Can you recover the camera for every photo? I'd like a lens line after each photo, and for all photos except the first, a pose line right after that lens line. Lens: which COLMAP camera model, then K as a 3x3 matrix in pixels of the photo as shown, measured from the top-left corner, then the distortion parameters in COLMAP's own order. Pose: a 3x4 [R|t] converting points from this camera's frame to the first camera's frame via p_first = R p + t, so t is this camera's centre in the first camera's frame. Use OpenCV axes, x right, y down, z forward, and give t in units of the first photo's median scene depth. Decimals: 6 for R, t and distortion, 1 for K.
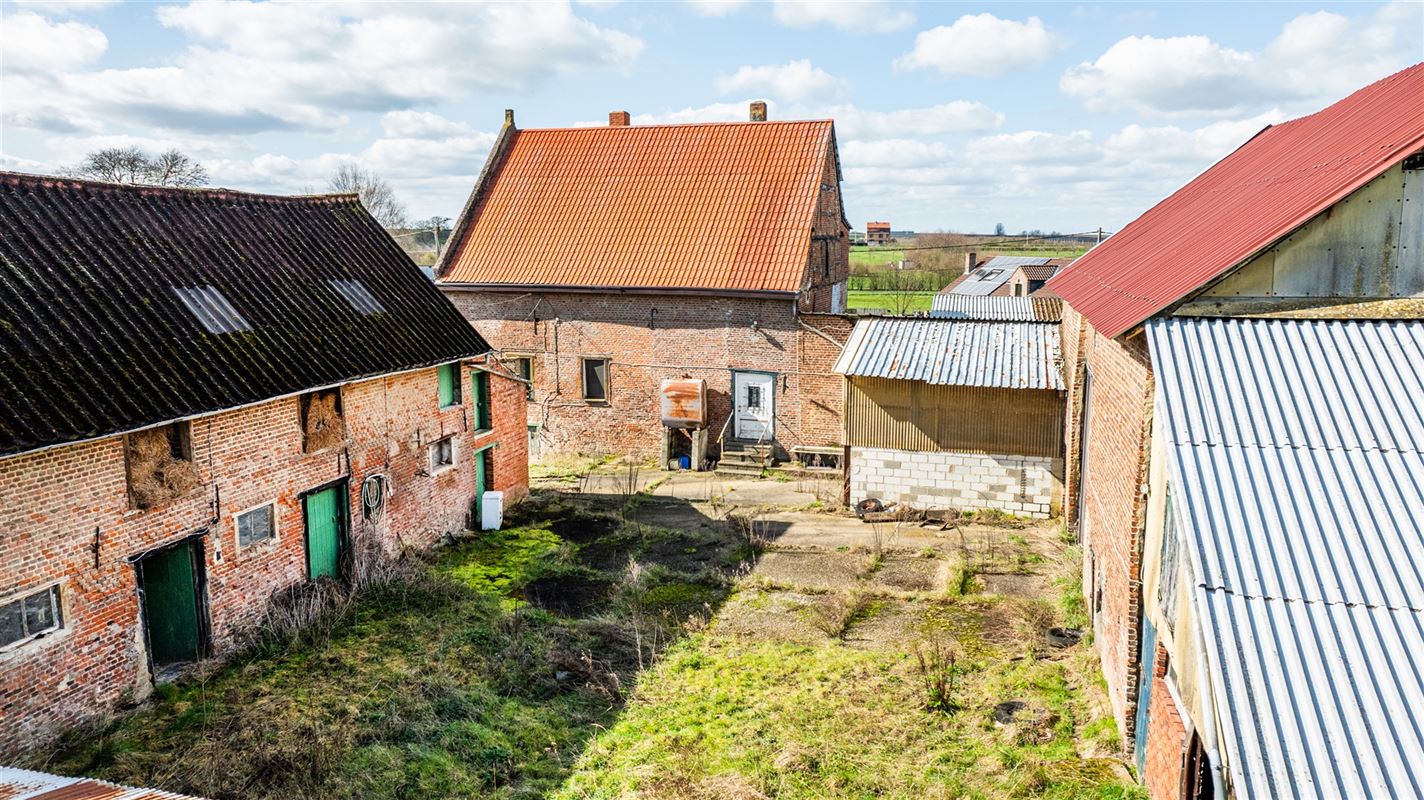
lens RADIAL K [[1000.0, 0, 704.5], [0, 1000.0, 392.9], [0, 0, 1]] dist [-0.008756, -0.005254]
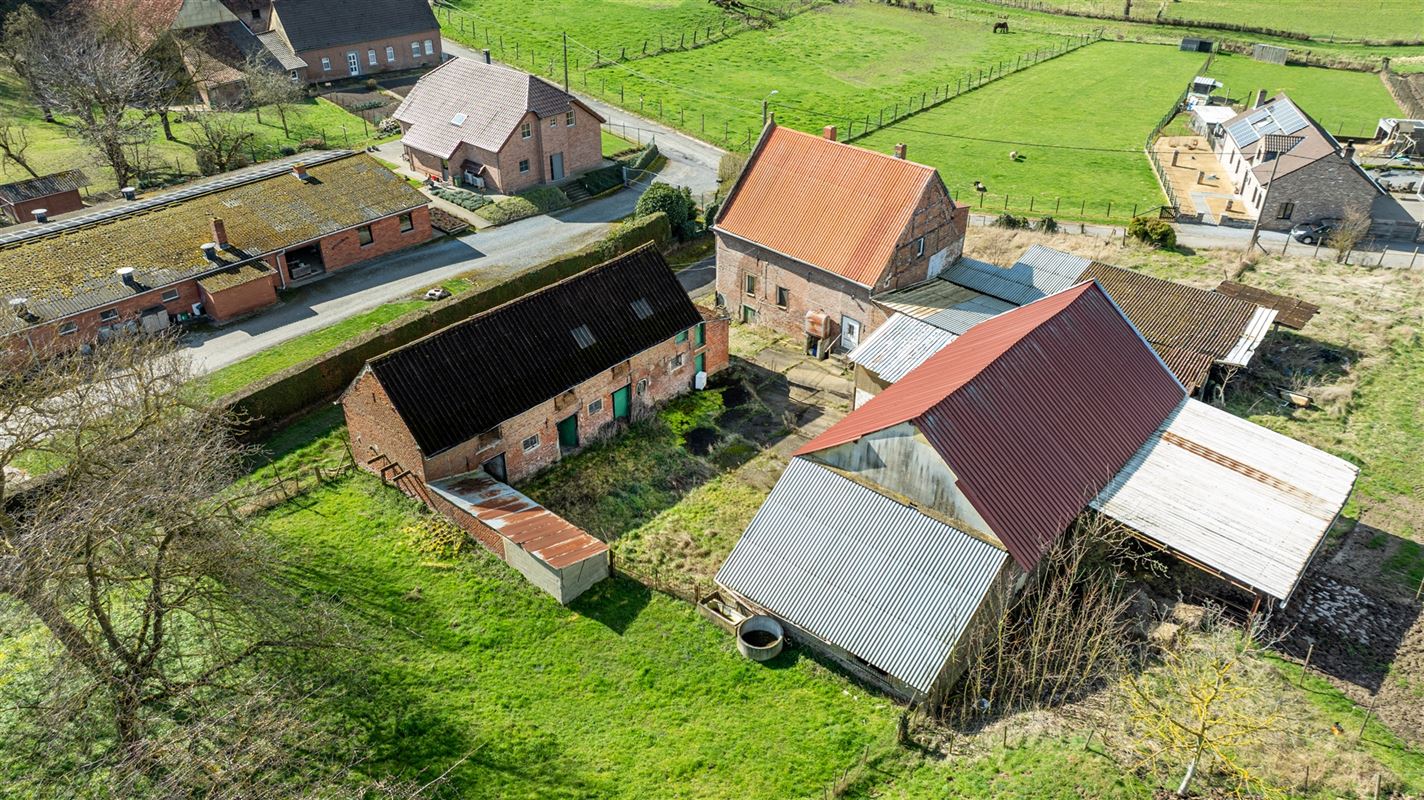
lens RADIAL K [[1000.0, 0, 704.5], [0, 1000.0, 392.9], [0, 0, 1]] dist [-0.008756, -0.005254]
pose [[0.899298, 0.223341, -0.376008, 0.653454], [-0.061049, 0.915459, 0.397752, -0.756244], [0.433054, -0.334743, 0.836906, -0.917935]]
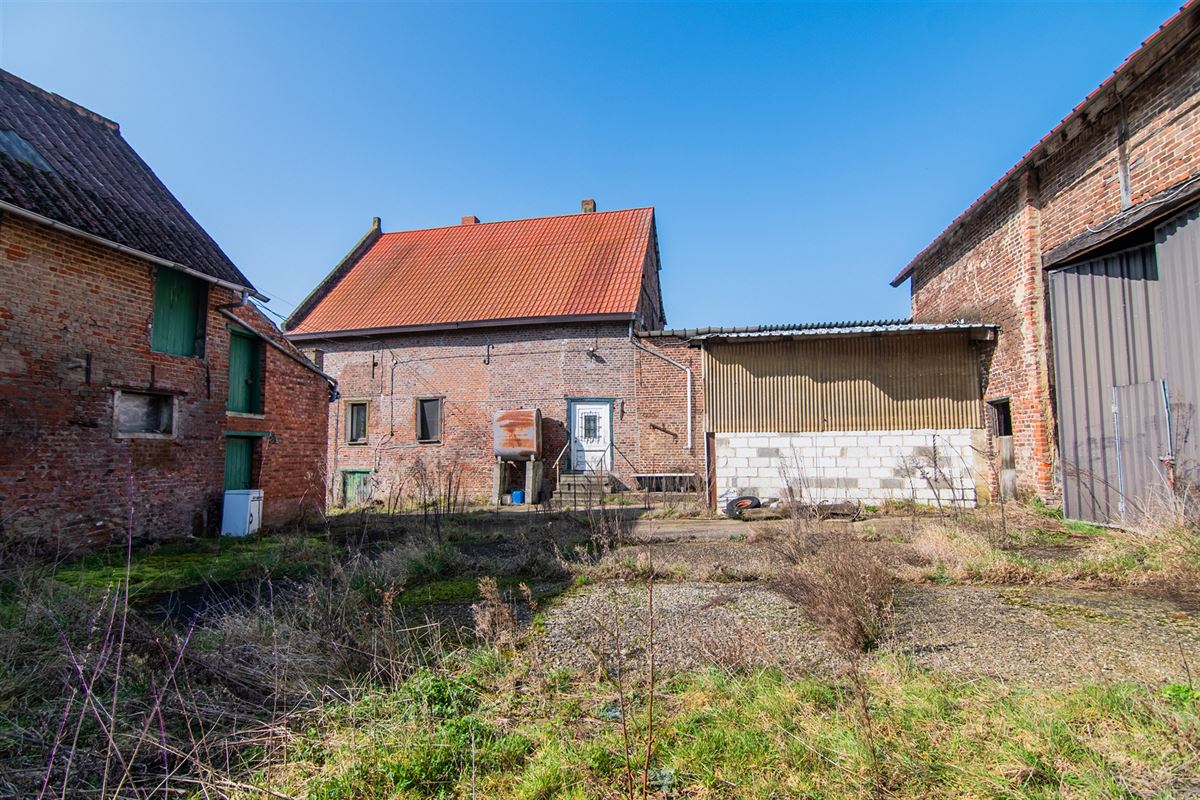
lens RADIAL K [[586.7, 0, 600.0], [0, 586.7, 400.0], [0, 0, 1]] dist [-0.026936, 0.010290]
pose [[0.996133, 0.003357, 0.087790, 0.010271], [0.017667, 0.971203, -0.237598, 0.138431], [-0.086060, 0.238230, 0.967388, 0.532108]]
